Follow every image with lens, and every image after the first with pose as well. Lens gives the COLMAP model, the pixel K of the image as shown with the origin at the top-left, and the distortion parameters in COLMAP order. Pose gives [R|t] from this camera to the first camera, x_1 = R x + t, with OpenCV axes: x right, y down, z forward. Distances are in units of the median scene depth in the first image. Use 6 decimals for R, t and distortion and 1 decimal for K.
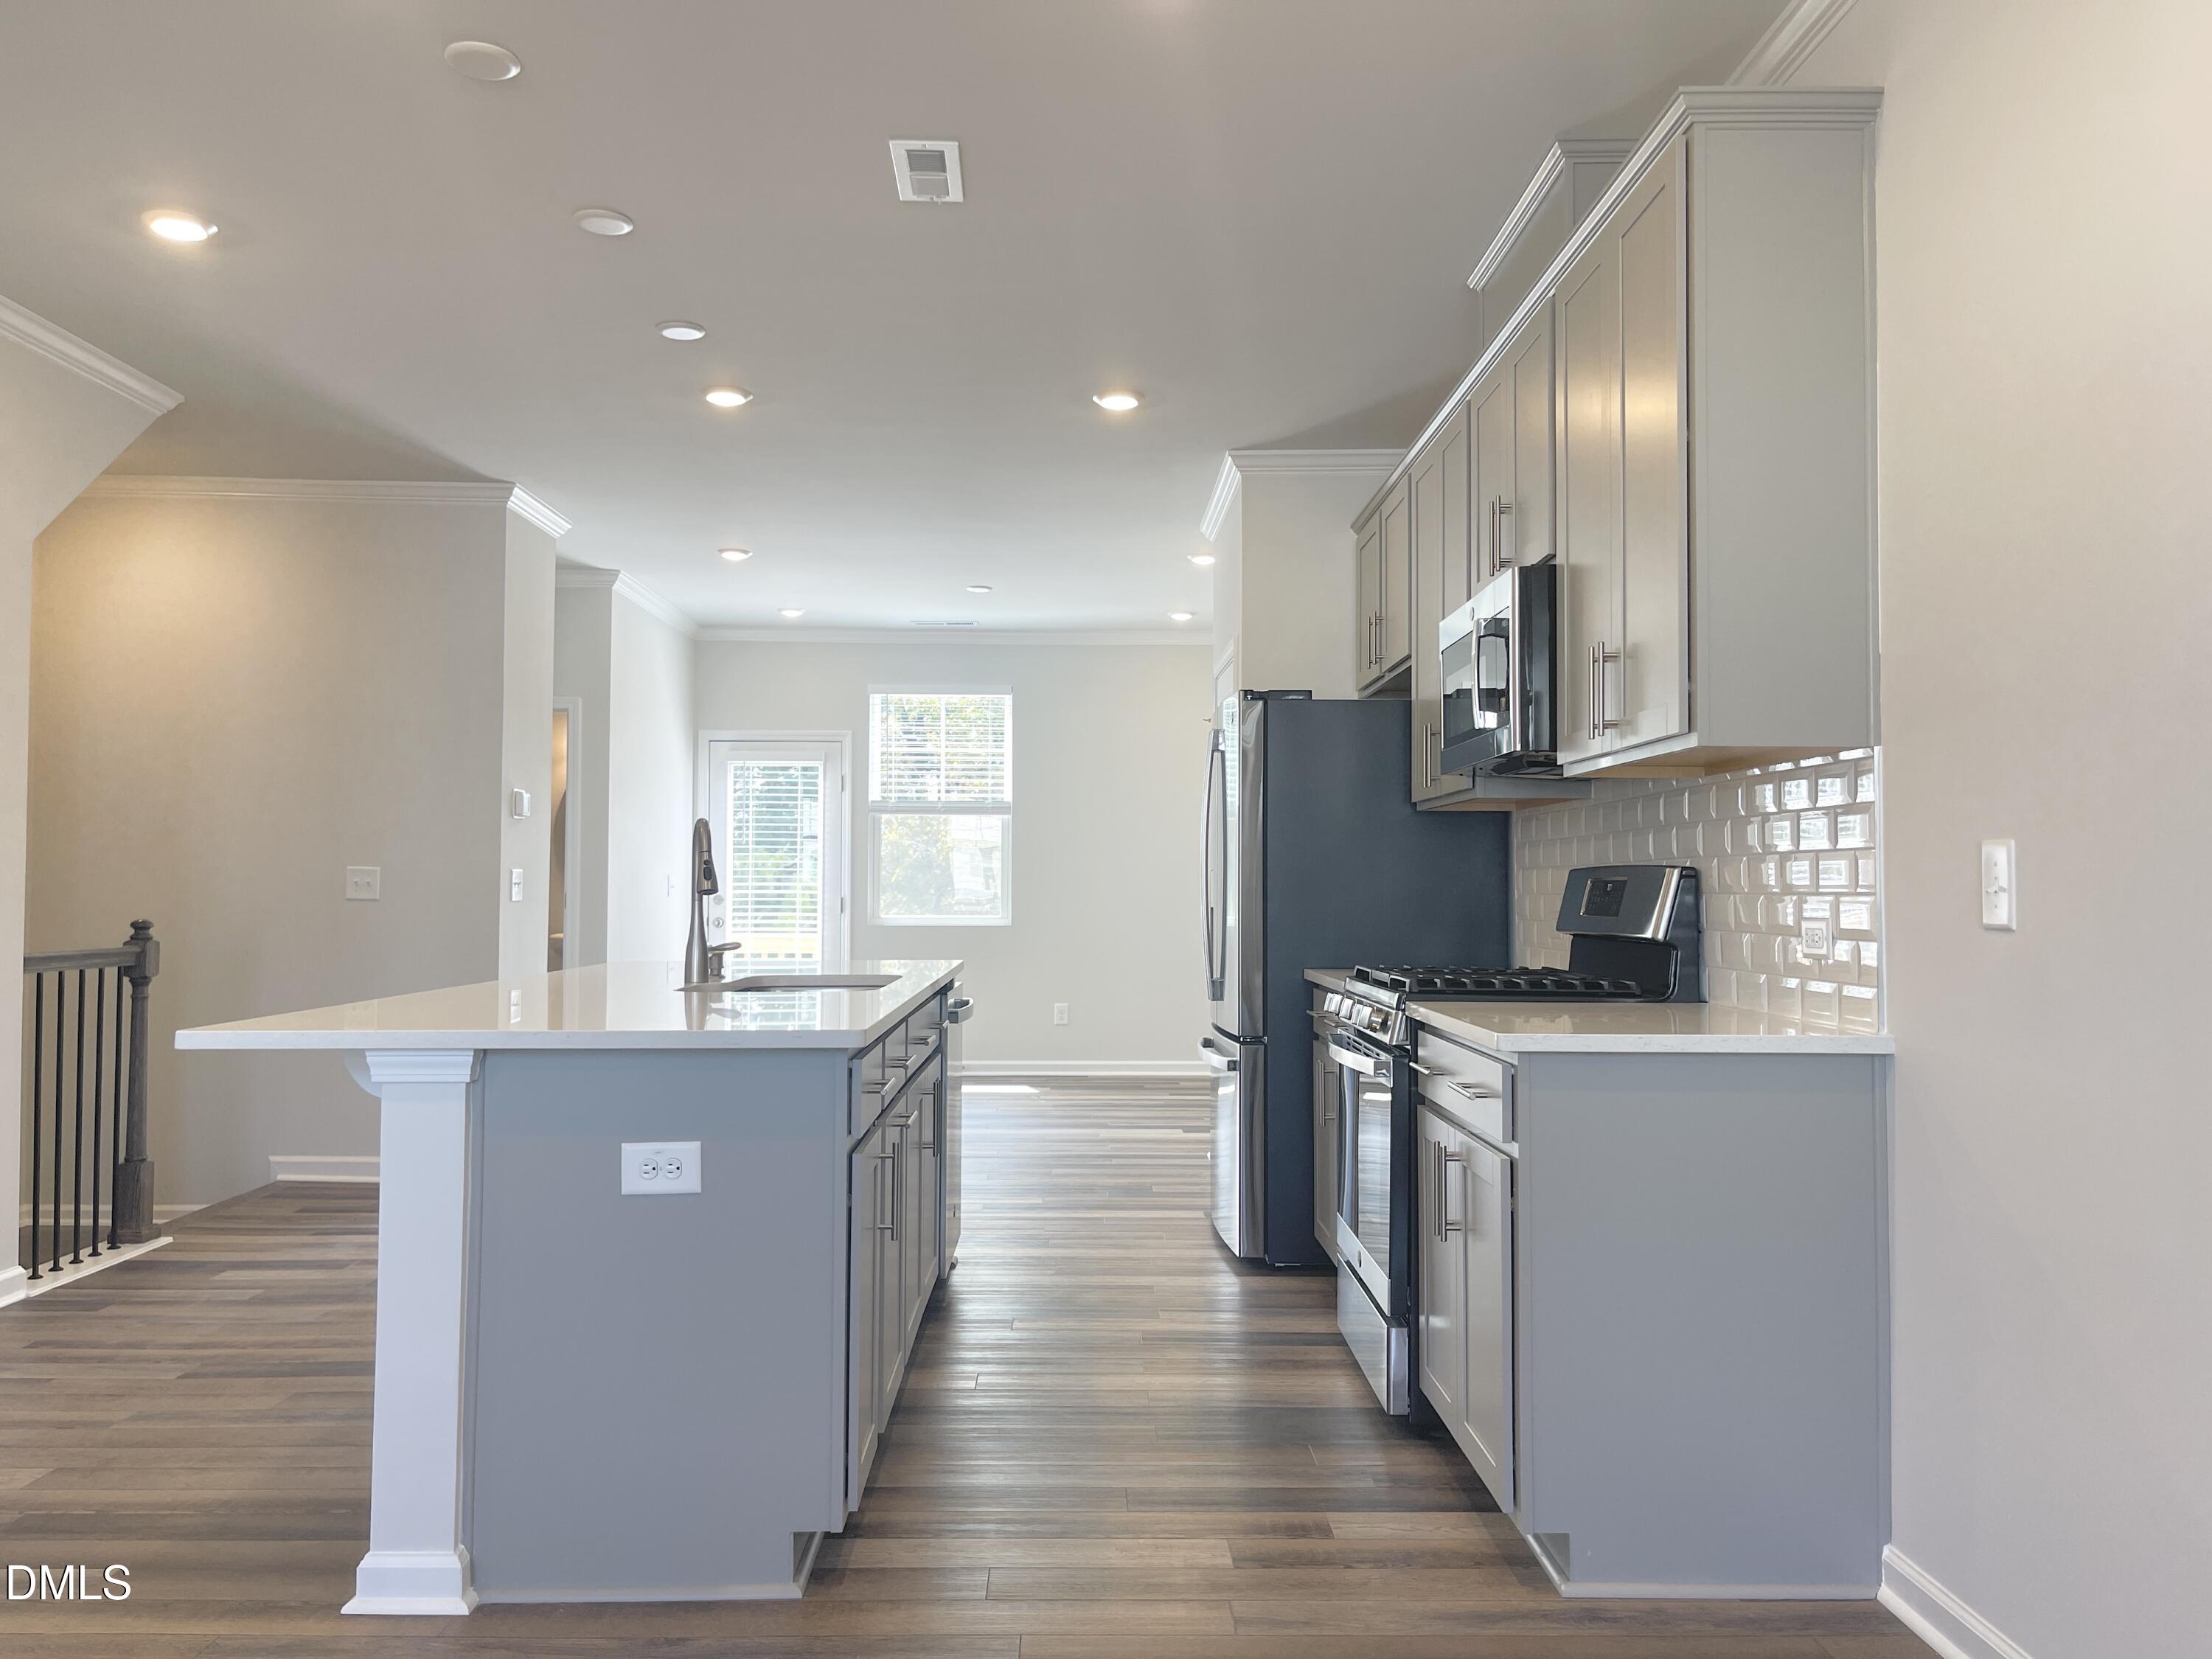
lens RADIAL K [[1674.1, 0, 1104.2], [0, 1674.1, 833.2], [0, 0, 1]] dist [0.028779, -0.022296]
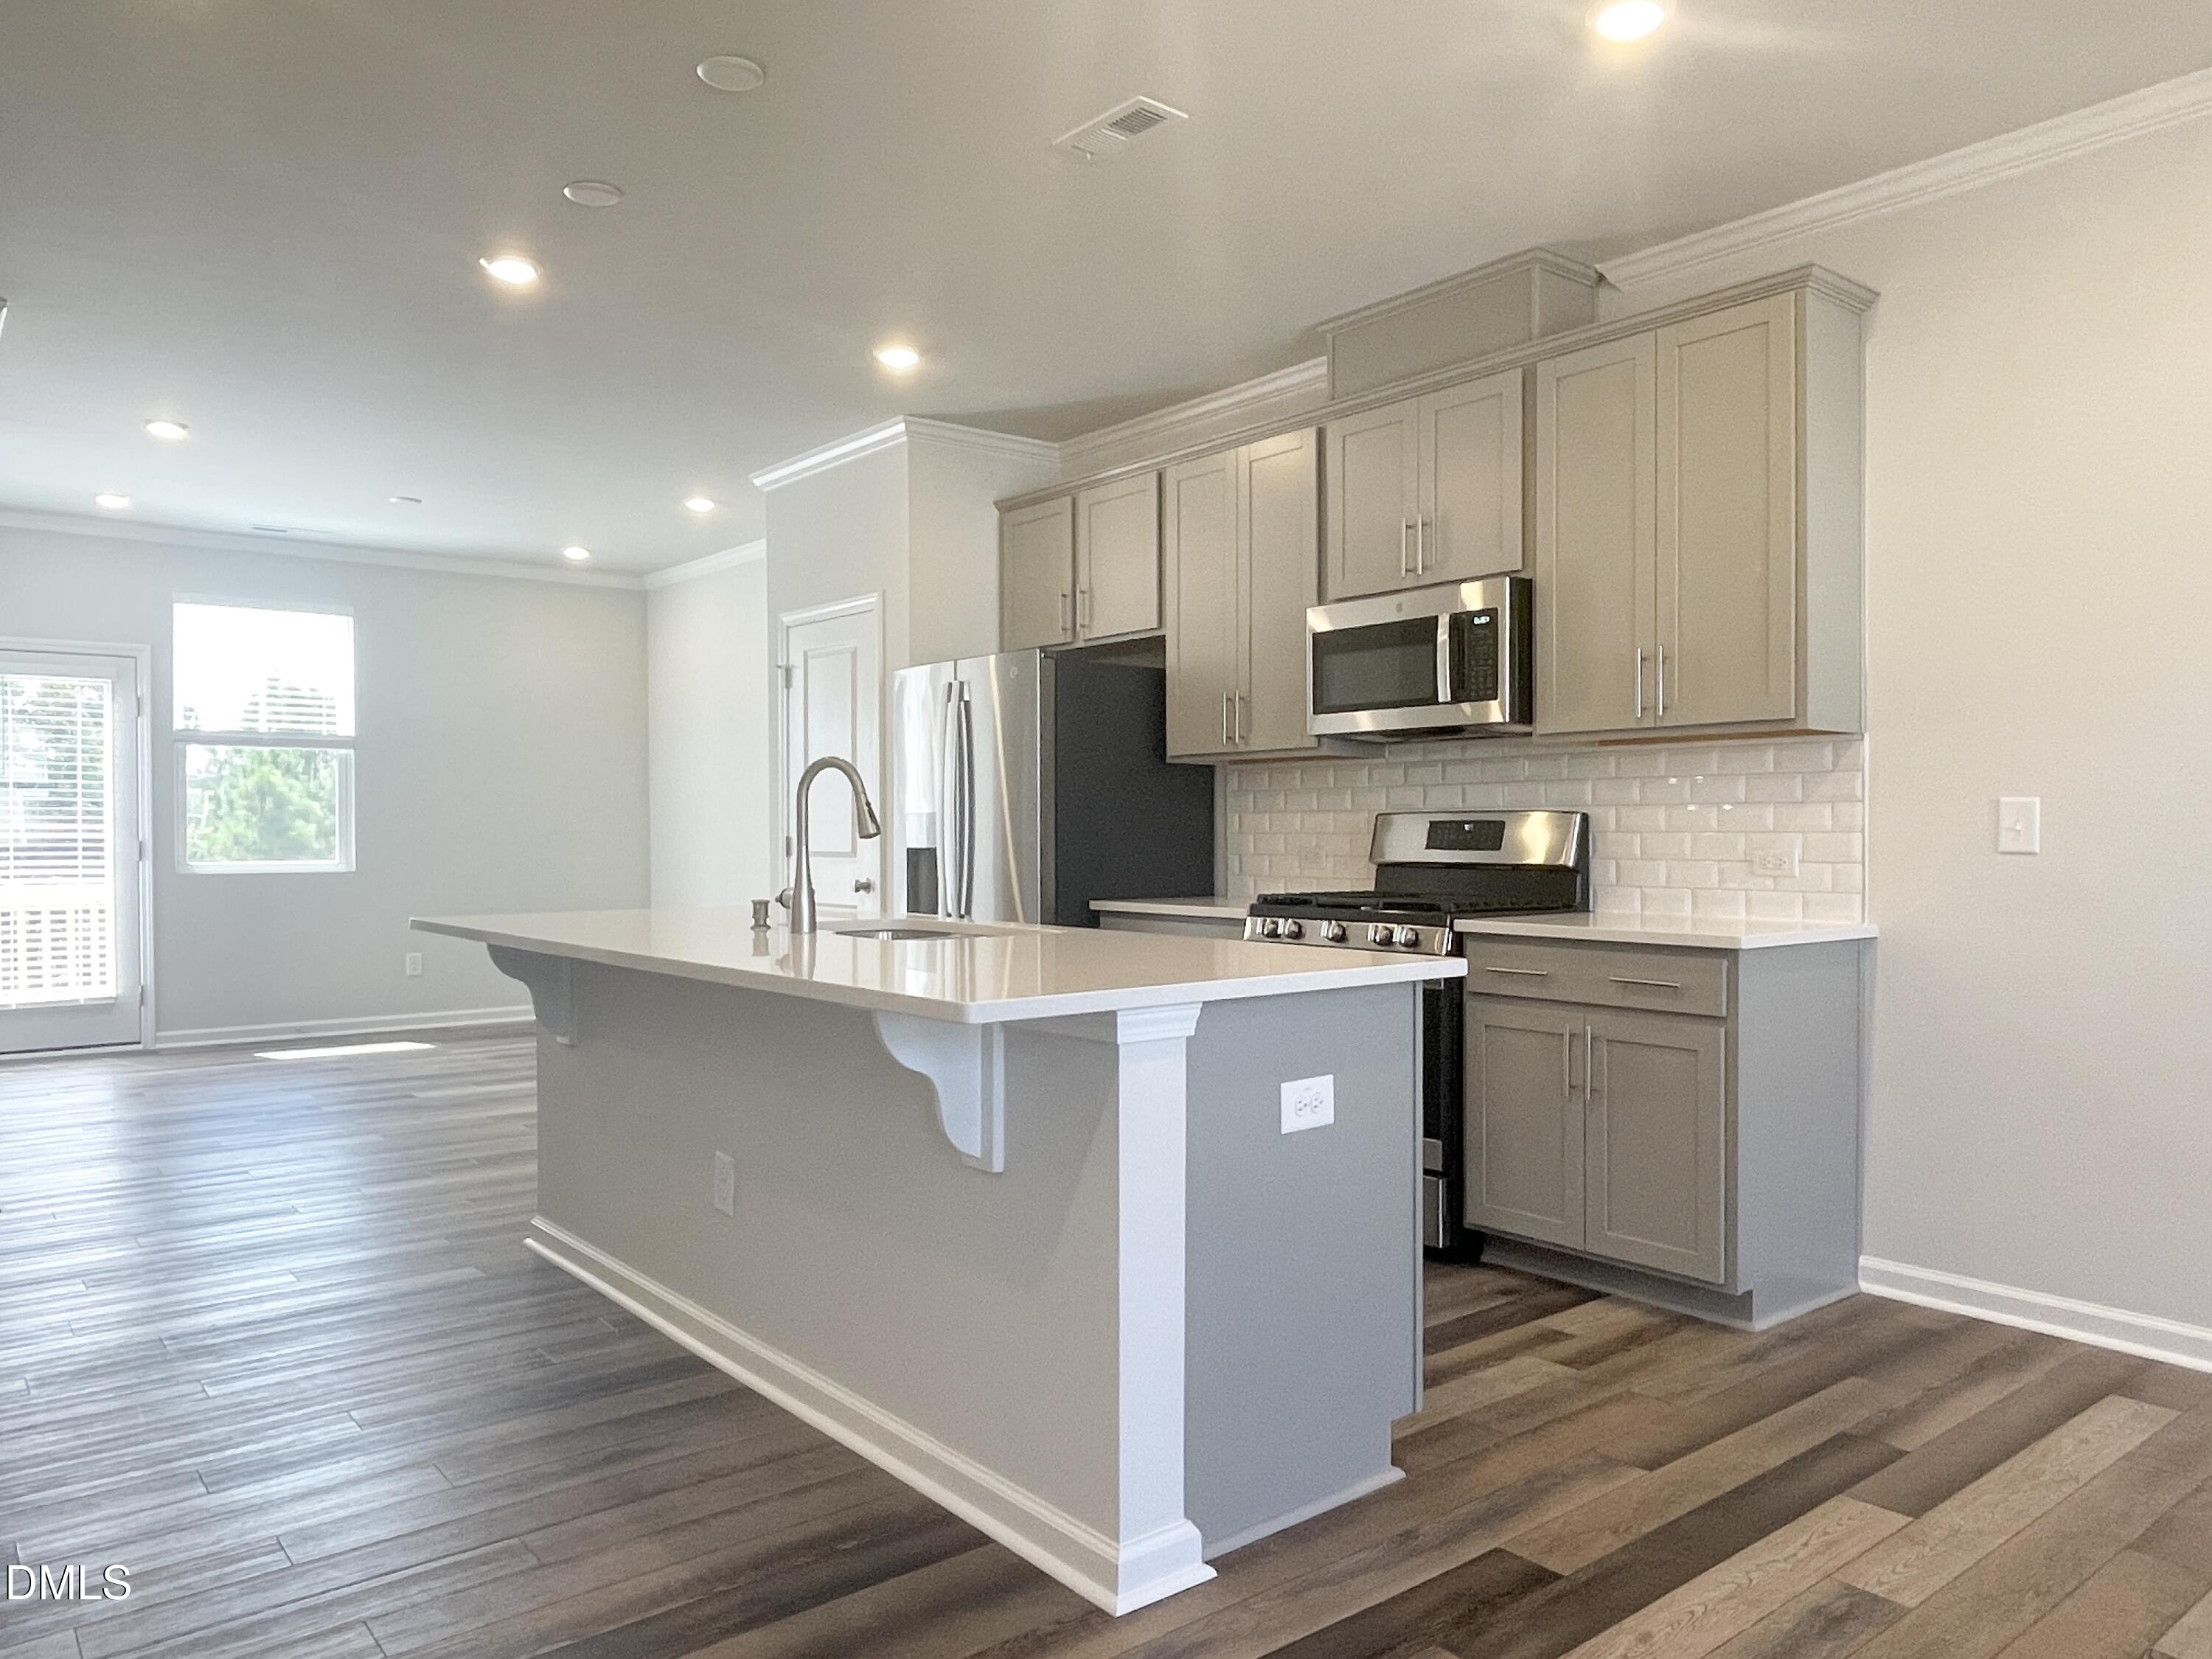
lens RADIAL K [[1511.2, 0, 1110.2], [0, 1511.2, 849.3], [0, 0, 1]] dist [-0.004759, -0.001012]
pose [[0.790031, -0.011021, 0.612968, -0.700496], [-0.017459, 0.999028, 0.040464, 0.007050], [-0.612818, -0.042670, 0.789071, 0.270270]]
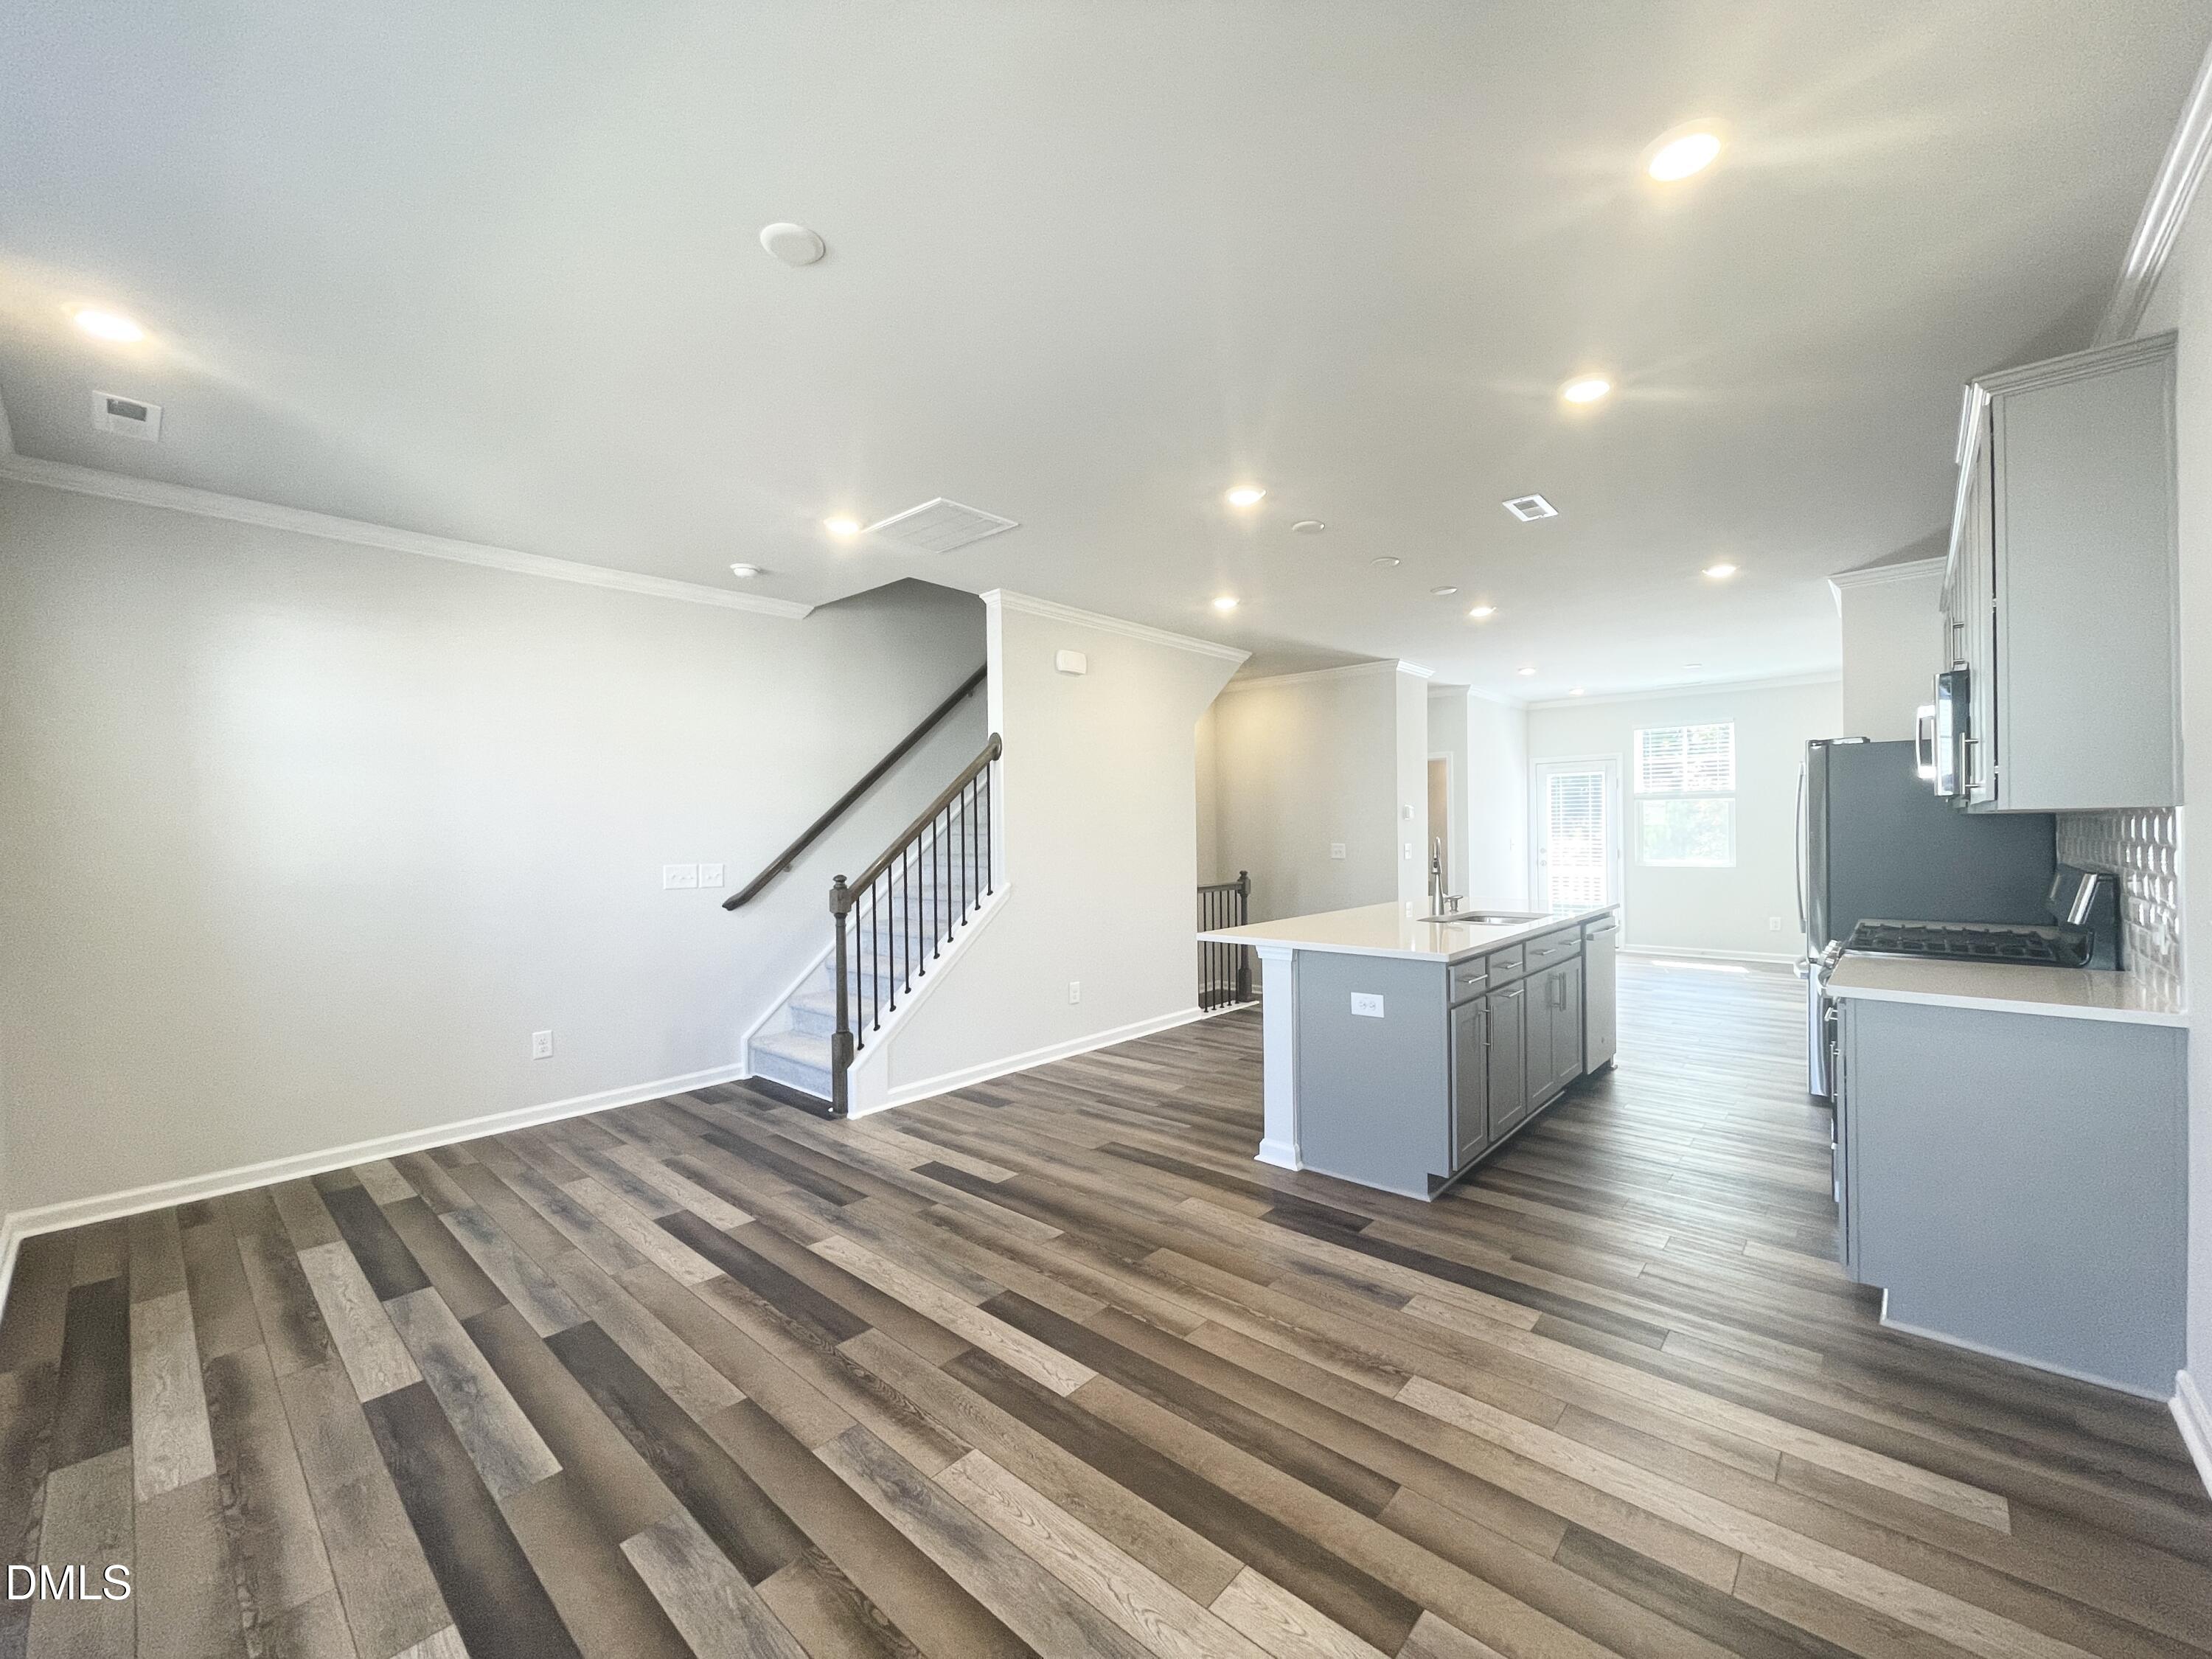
lens RADIAL K [[885.5, 0, 1099.4], [0, 885.5, 828.8], [0, 0, 1]] dist [-0.008702, -0.000755]
pose [[0.726664, -0.013768, -0.686855, 0.238143], [0.038209, 0.999062, 0.020398, -0.064391], [0.685930, -0.041066, 0.726508, -0.105233]]
